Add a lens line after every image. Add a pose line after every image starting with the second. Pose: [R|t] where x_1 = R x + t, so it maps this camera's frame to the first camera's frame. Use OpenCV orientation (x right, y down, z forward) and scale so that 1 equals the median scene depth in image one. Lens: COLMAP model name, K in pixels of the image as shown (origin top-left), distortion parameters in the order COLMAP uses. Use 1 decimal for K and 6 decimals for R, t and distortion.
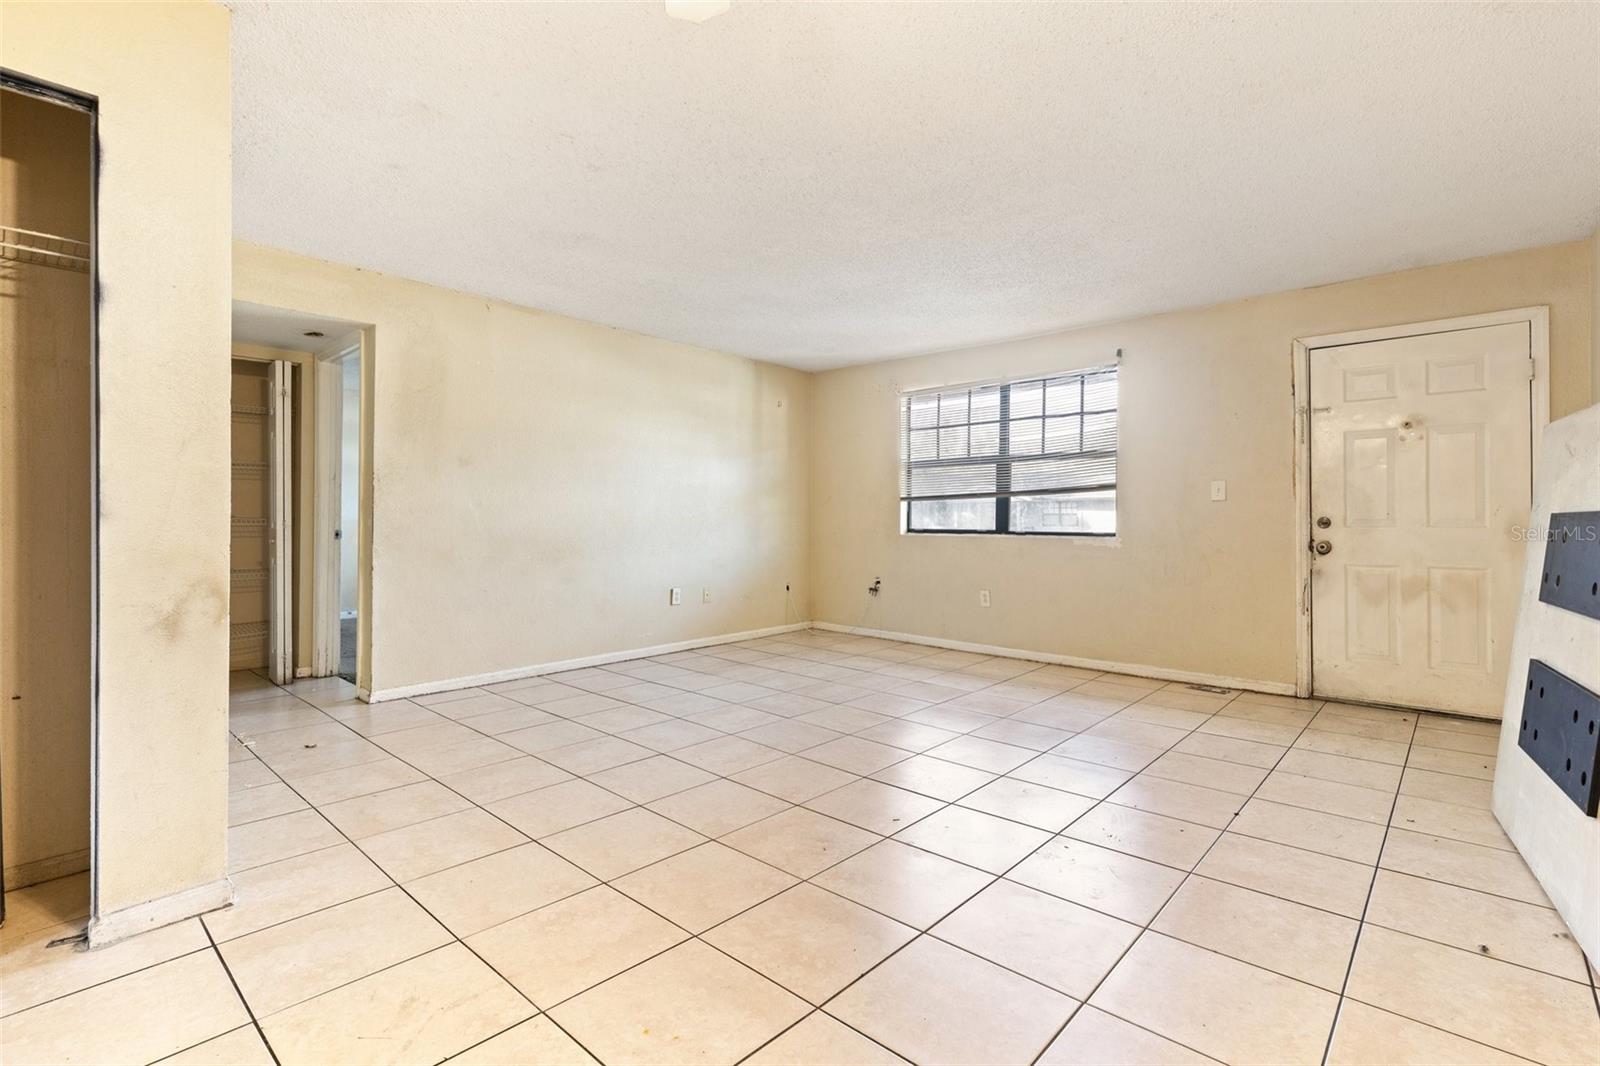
lens RADIAL K [[733.3, 0, 802.1], [0, 733.3, 515.1], [0, 0, 1]] dist [0.006575, -0.000331]
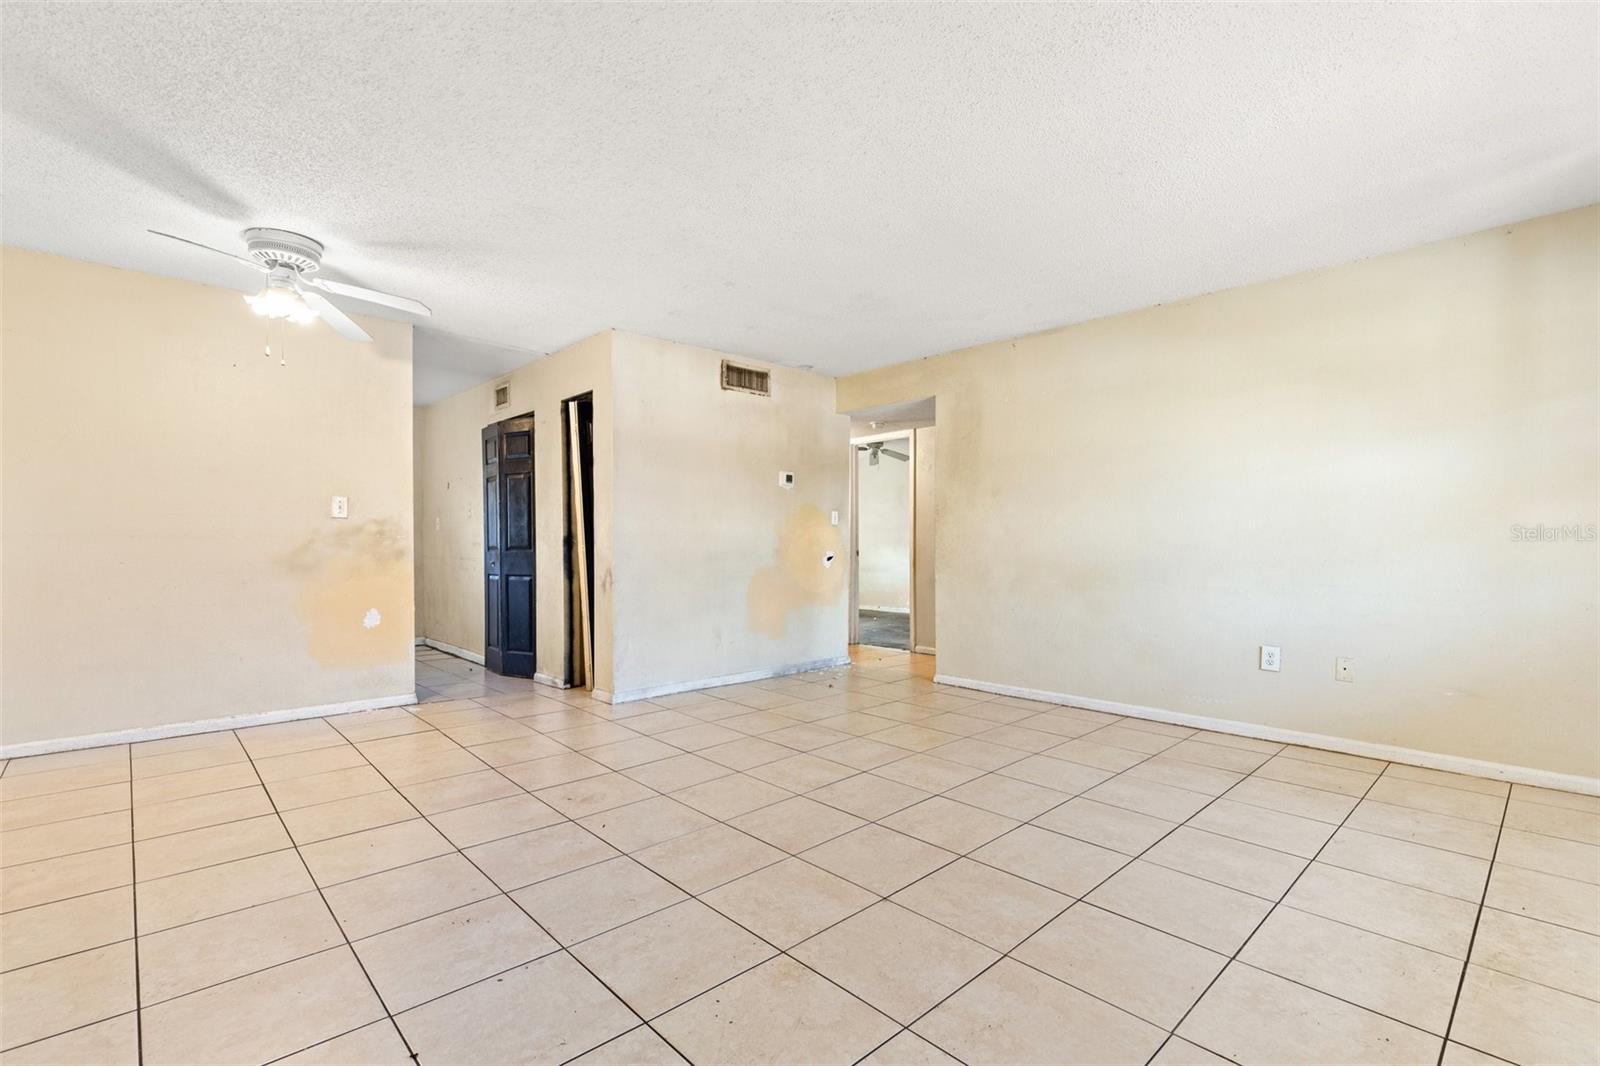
lens RADIAL K [[721.4, 0, 810.5], [0, 721.4, 556.8], [0, 0, 1]] dist [0.002815, 0.000241]
pose [[-0.071123, 0.019482, -0.997277, 0.688328], [0.005291, 0.999803, 0.019154, 0.002775], [0.997454, -0.003914, -0.071212, 0.825808]]
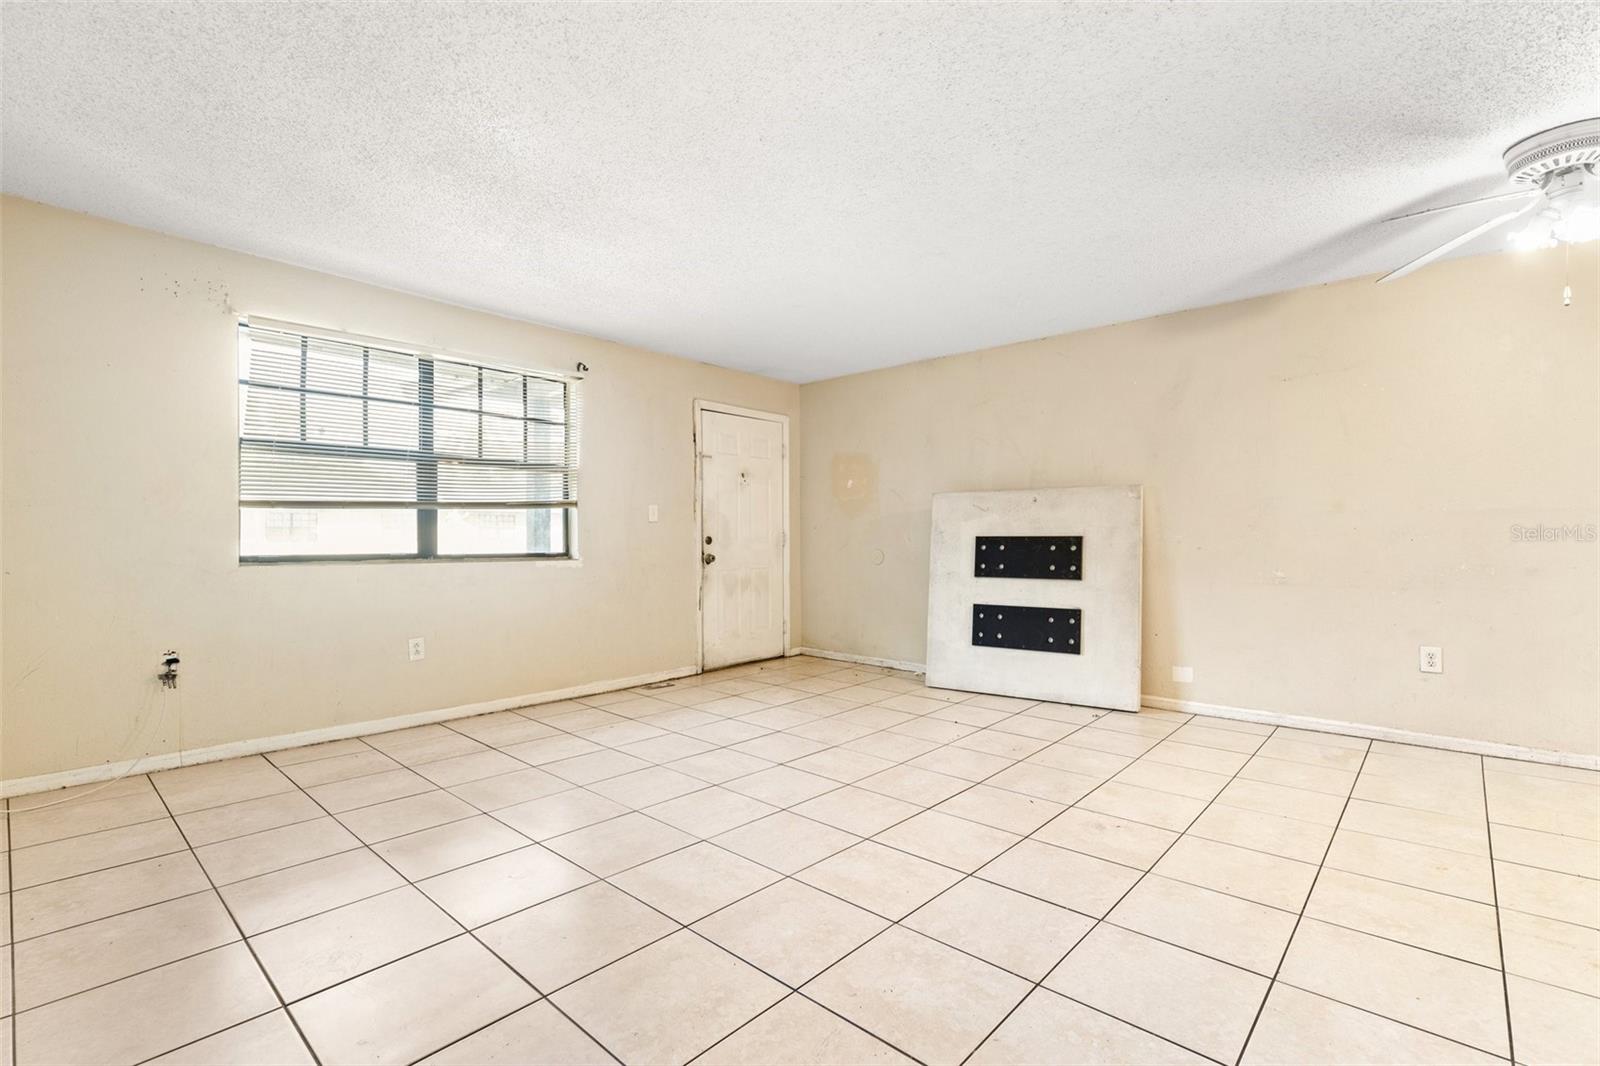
lens RADIAL K [[717.5, 0, 800.1], [0, 717.5, 537.2], [0, 0, 1]] dist [0.004281, 0.000259]
pose [[0.001548, -0.003260, 0.999993, -0.597819], [-0.006682, 0.999972, 0.003270, -0.001036], [-0.999976, -0.006687, 0.001526, 0.819957]]
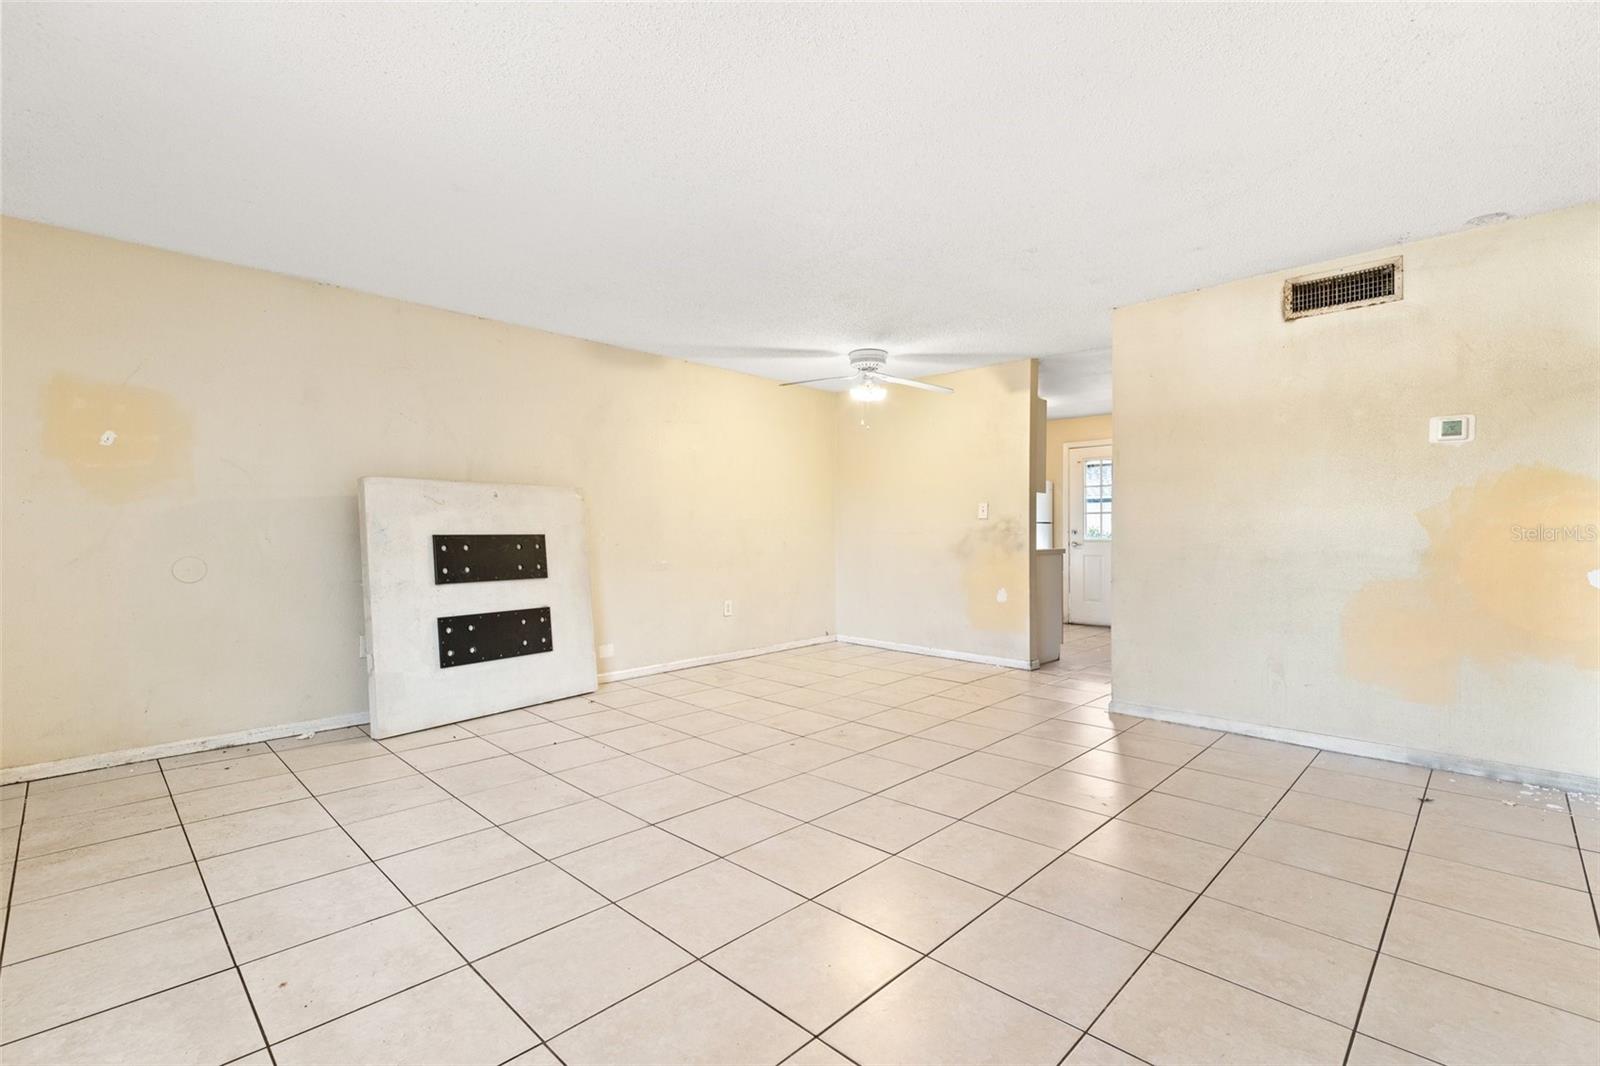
lens RADIAL K [[717.5, 0, 800.1], [0, 717.5, 537.2], [0, 0, 1]] dist [0.004281, 0.000259]
pose [[-0.999467, -0.003106, 0.032486, 0.041761], [-0.003139, 0.999995, -0.000987, 0.001950], [-0.032483, -0.001088, -0.999472, 1.457603]]
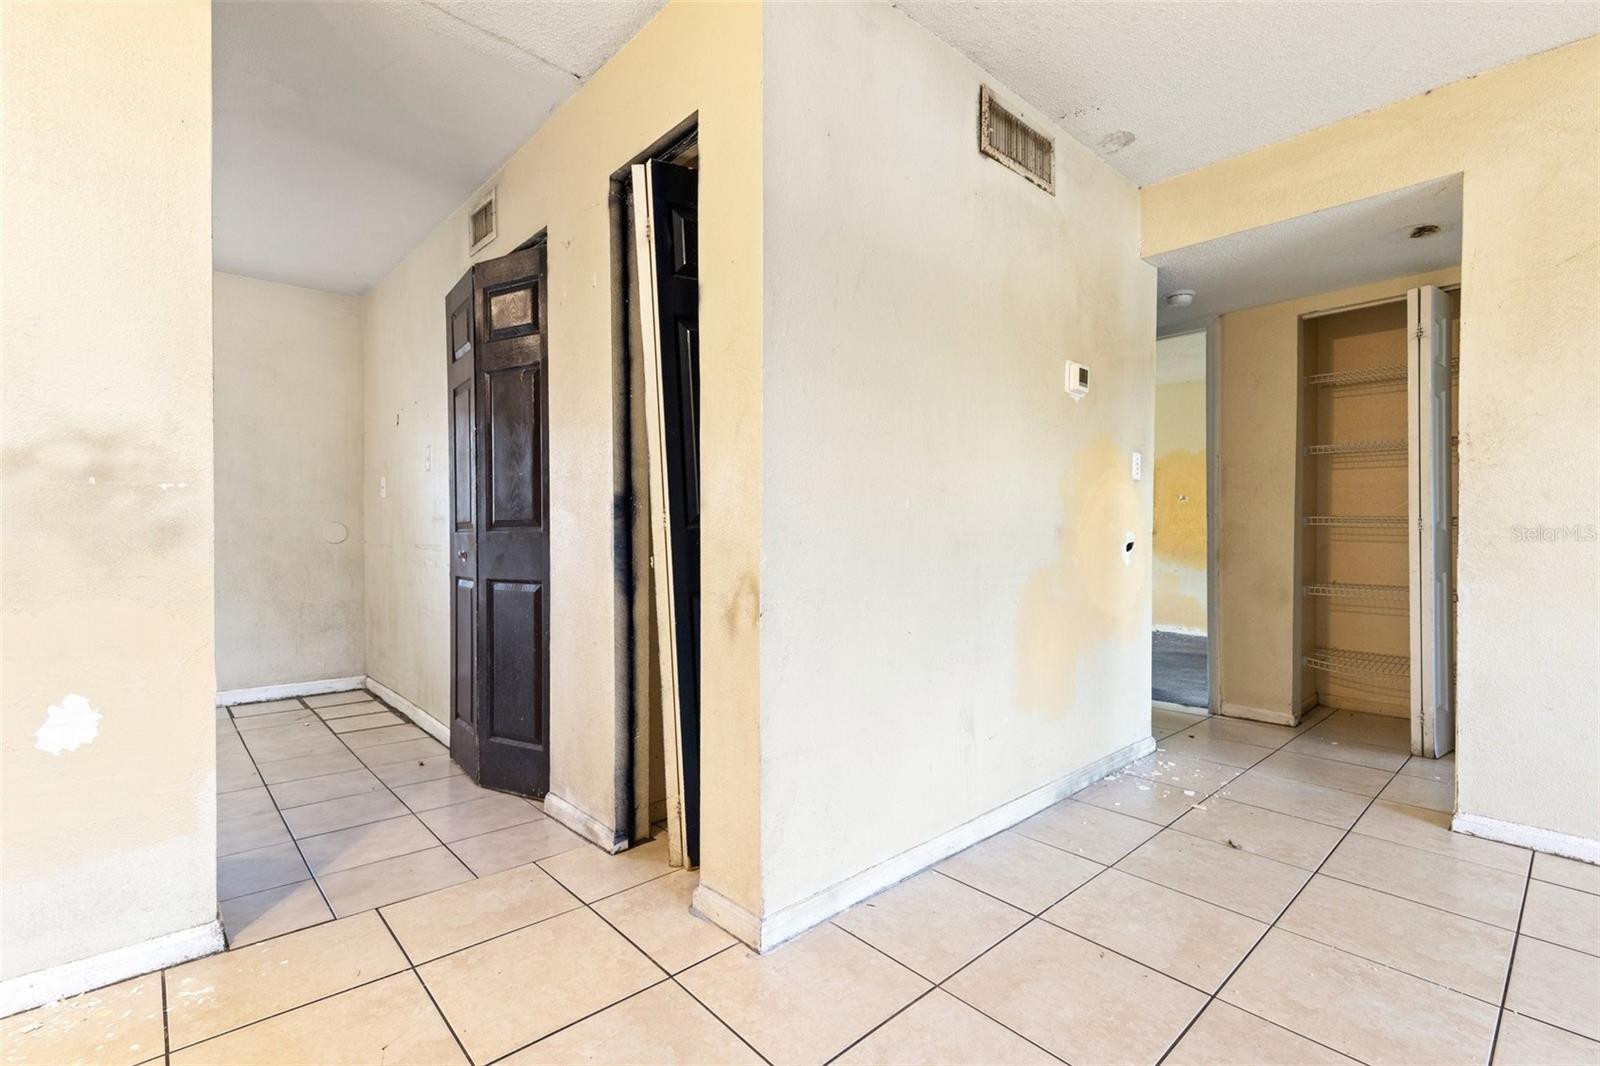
lens RADIAL K [[717.5, 0, 800.1], [0, 717.5, 537.2], [0, 0, 1]] dist [0.004281, 0.000259]
pose [[-0.093352, 0.009542, -0.995587, 0.024439], [0.005514, 0.999944, 0.009067, 0.015844], [0.995618, -0.004644, -0.093399, 0.513794]]
